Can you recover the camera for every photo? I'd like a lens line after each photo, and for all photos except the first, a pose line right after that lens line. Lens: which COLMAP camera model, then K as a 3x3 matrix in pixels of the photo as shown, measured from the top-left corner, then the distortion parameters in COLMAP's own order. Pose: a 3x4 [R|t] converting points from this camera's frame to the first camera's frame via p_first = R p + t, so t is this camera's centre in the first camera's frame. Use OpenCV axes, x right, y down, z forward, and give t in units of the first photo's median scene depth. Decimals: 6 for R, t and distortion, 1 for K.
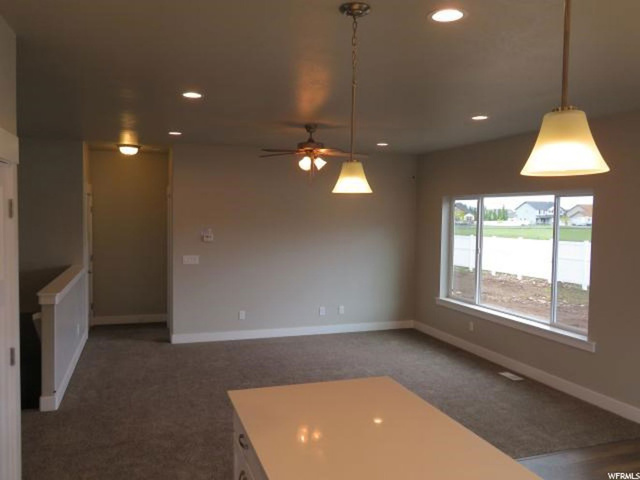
lens RADIAL K [[533.5, 0, 319.1], [0, 533.5, 243.7], [0, 0, 1]] dist [0.004966, 0.008639]
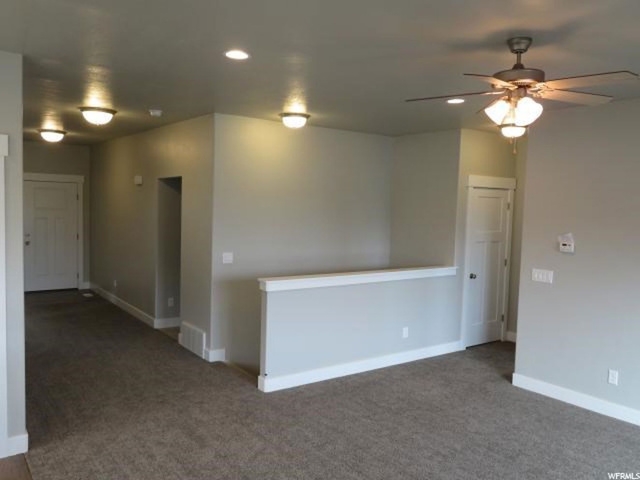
lens RADIAL K [[533.5, 0, 319.1], [0, 533.5, 243.7], [0, 0, 1]] dist [0.004966, 0.008639]
pose [[0.313250, 0.064918, -0.947449, 0.330251], [-0.075590, 0.996200, 0.043266, -0.020071], [0.946658, 0.058065, 0.316966, 0.493367]]
